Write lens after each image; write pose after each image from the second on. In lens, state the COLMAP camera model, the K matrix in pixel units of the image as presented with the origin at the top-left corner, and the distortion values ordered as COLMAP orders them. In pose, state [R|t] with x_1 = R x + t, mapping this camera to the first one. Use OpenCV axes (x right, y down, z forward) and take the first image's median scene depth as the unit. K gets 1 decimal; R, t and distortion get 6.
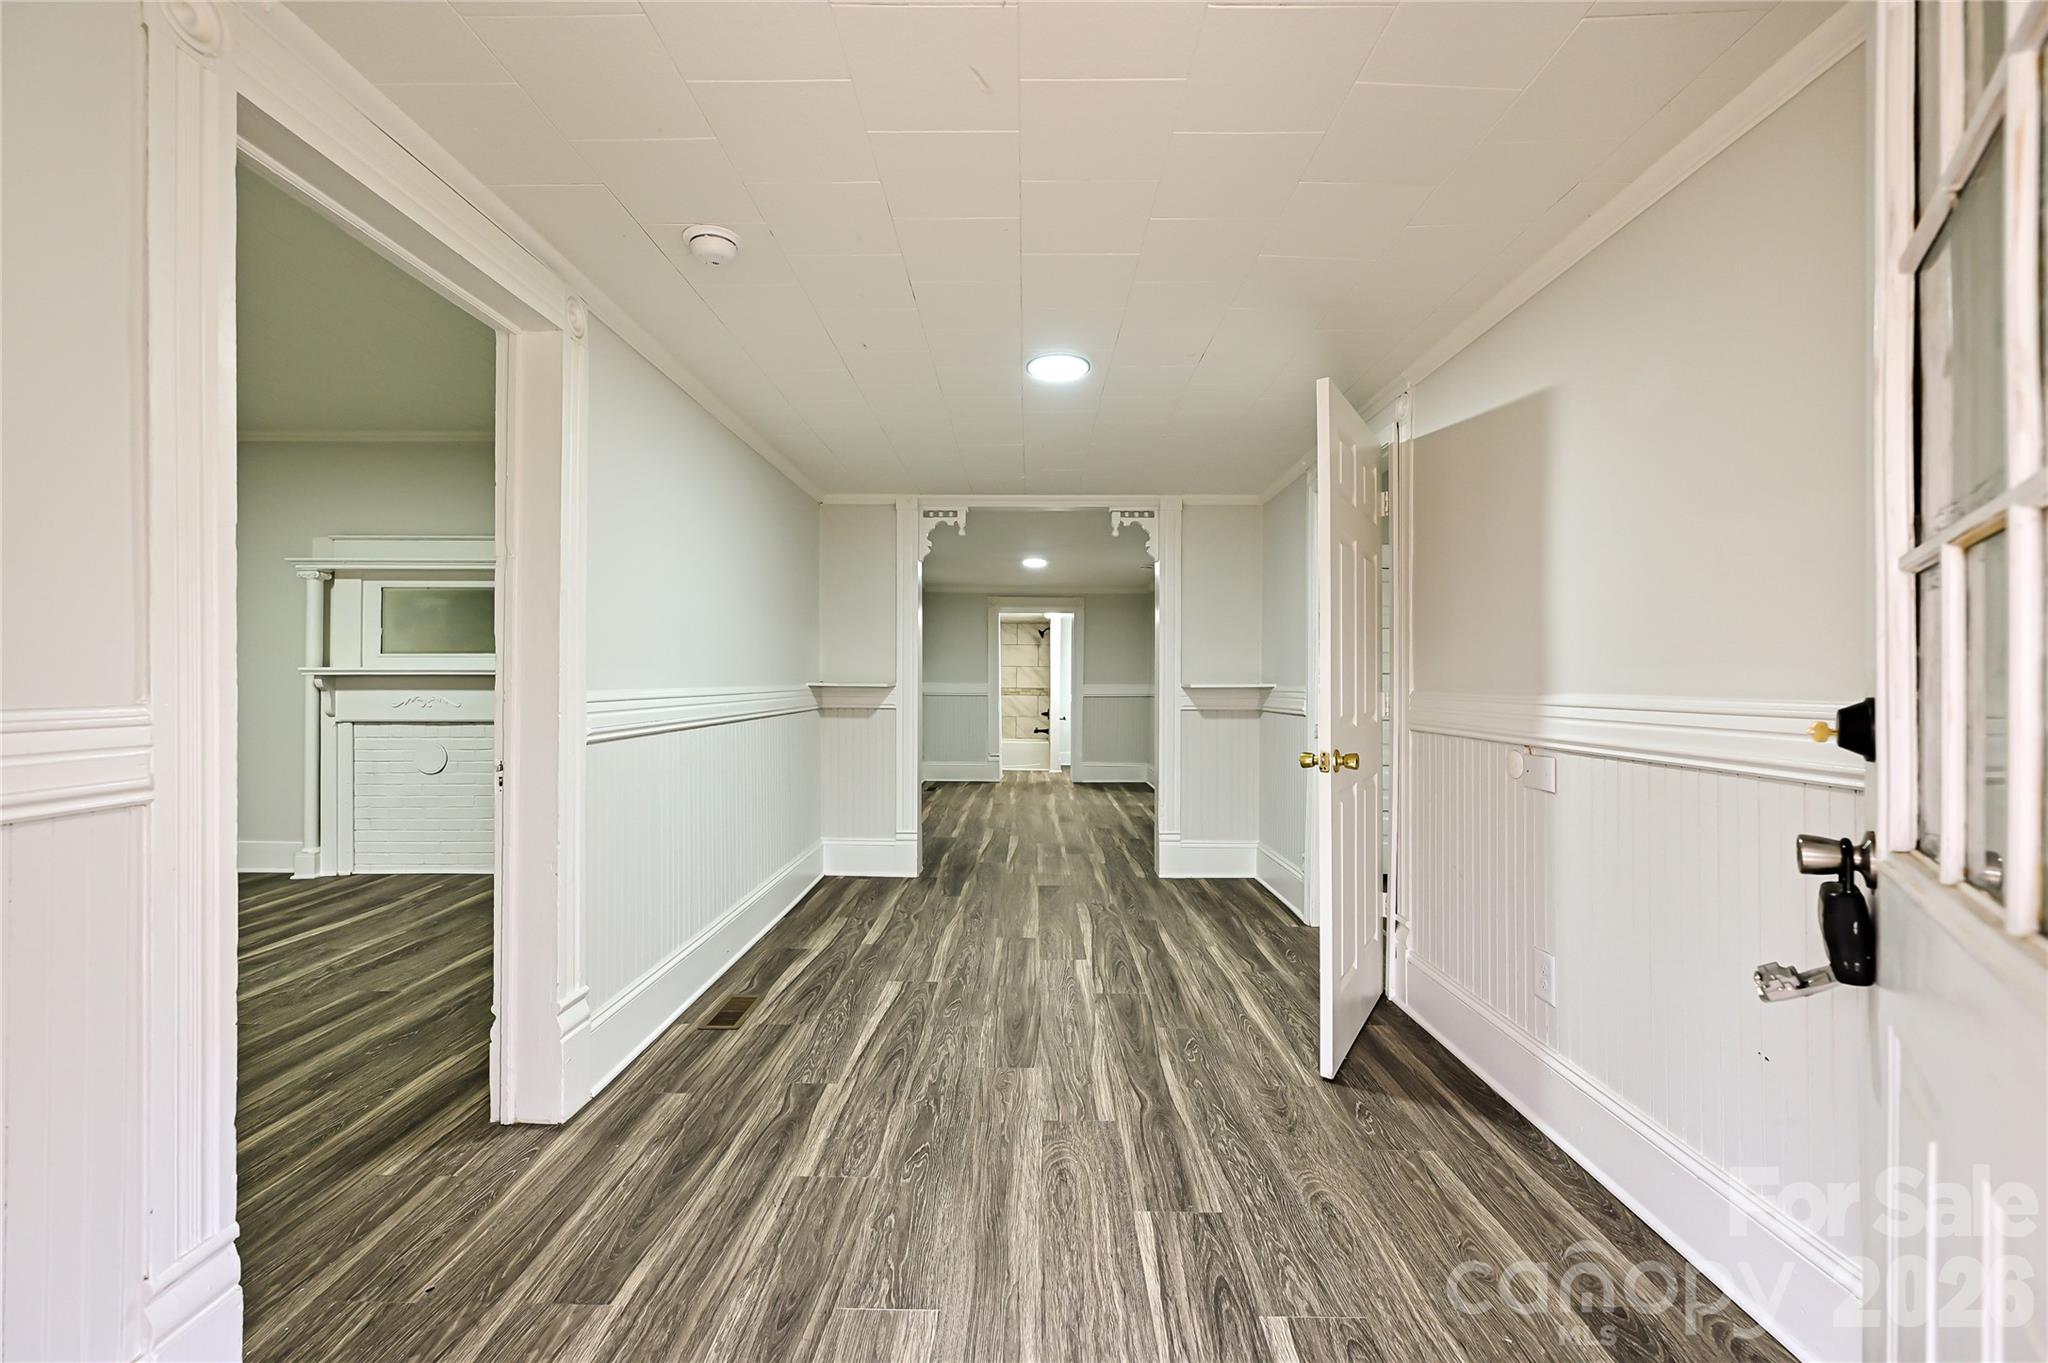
lens RADIAL K [[832.3, 0, 1023.2], [0, 832.3, 684.6], [0, 0, 1]] dist [0.000032, 0.000063]
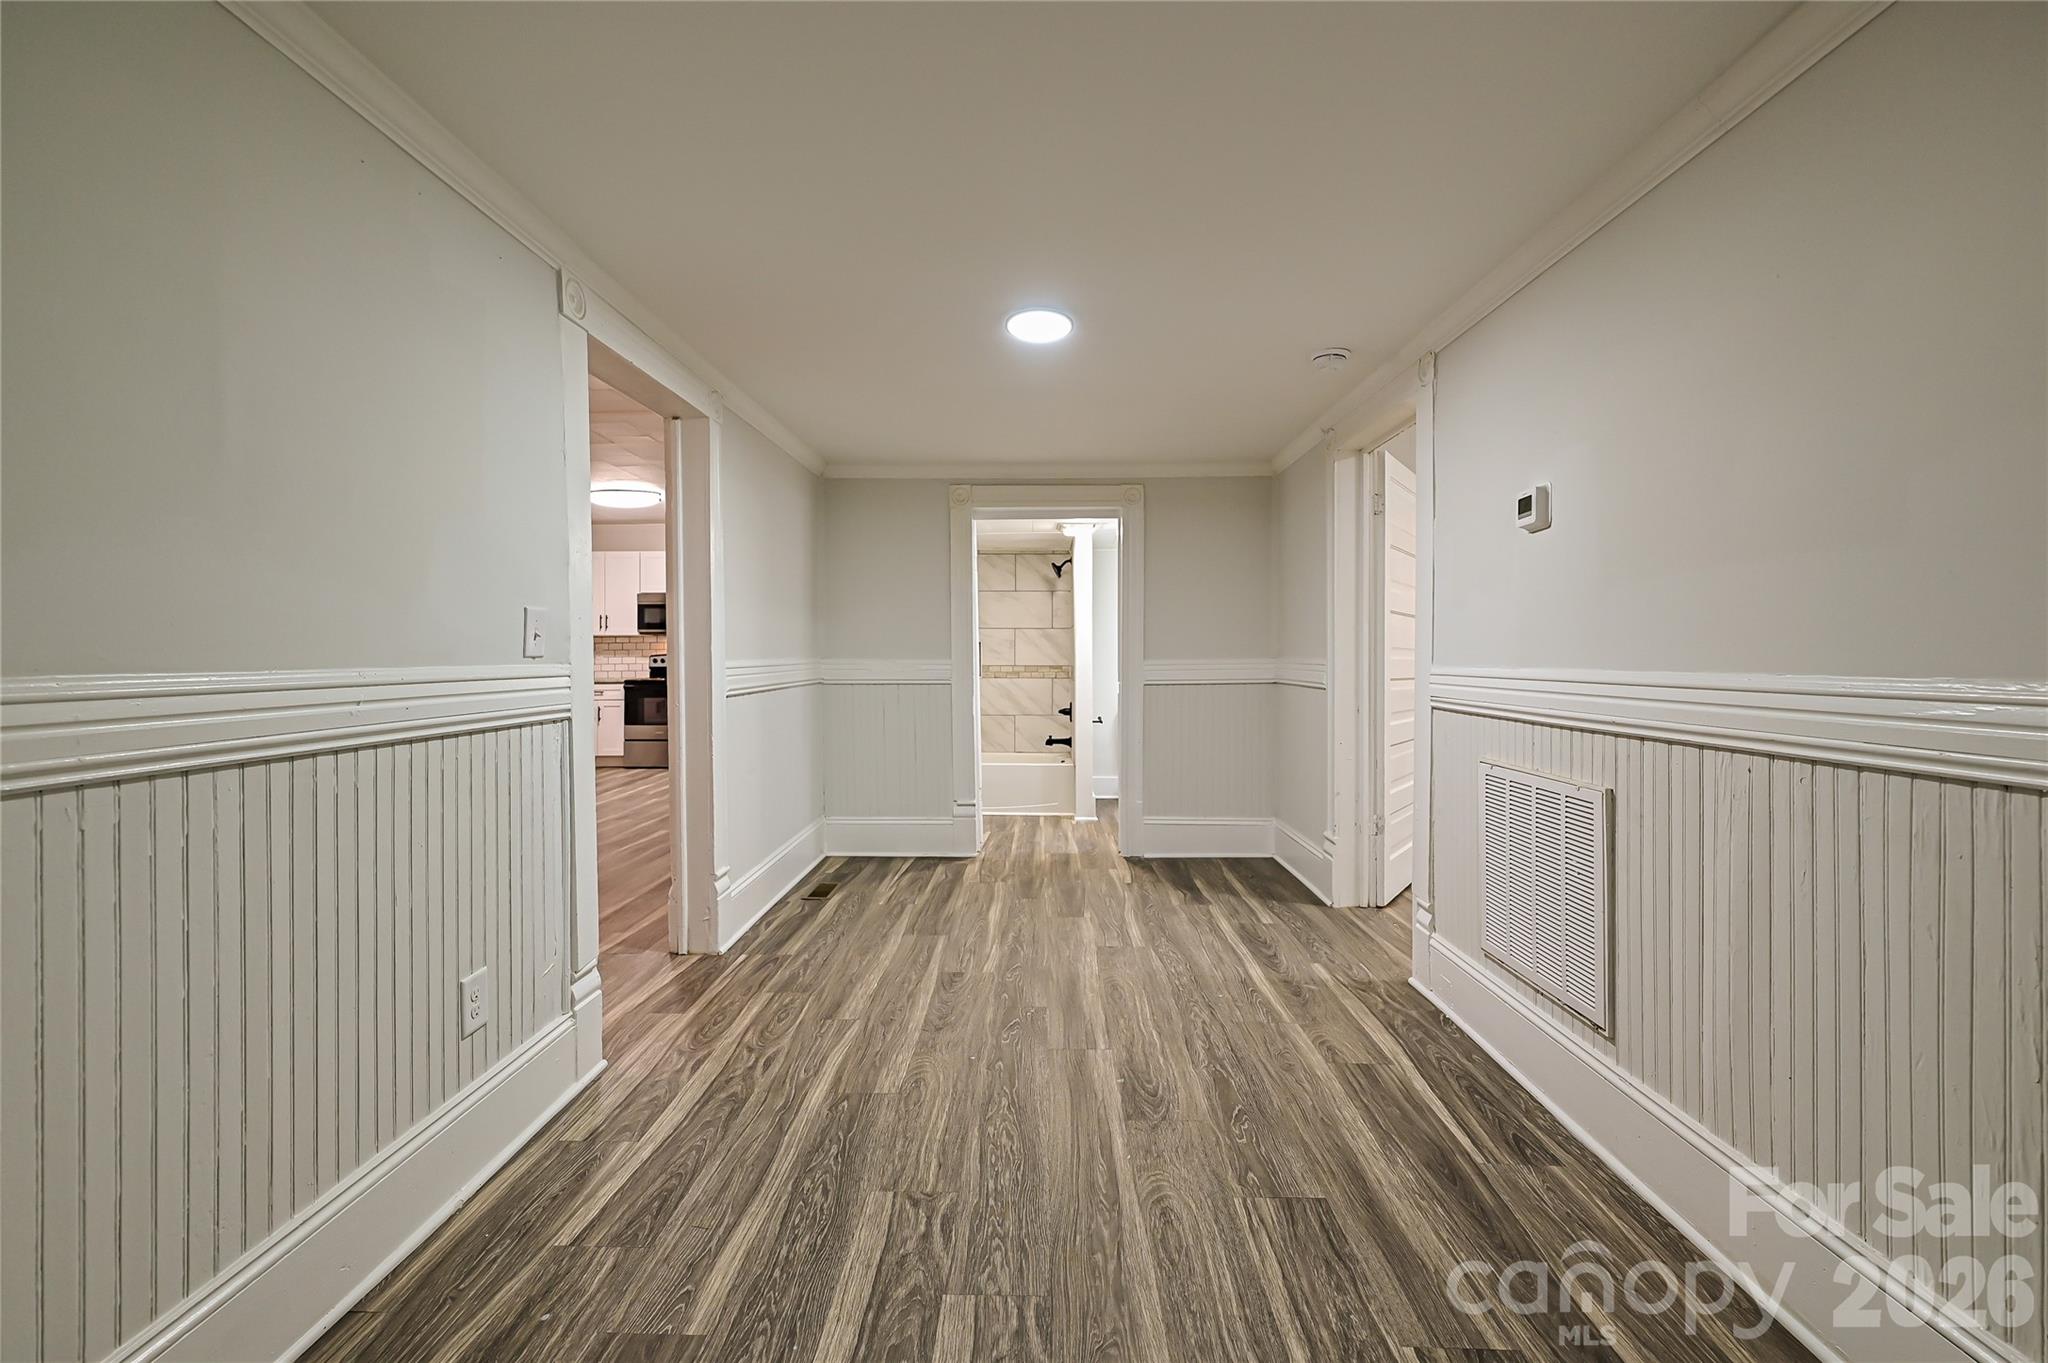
lens RADIAL K [[832.3, 0, 1020.6], [0, 832.3, 665.5], [0, 0, 1]] dist [0.000032, 0.000063]
pose [[0.999762, -0.009928, -0.019444, 0.007763], [0.009961, 0.999949, 0.001622, 0.003127], [0.019427, -0.001815, 0.999810, 0.449776]]
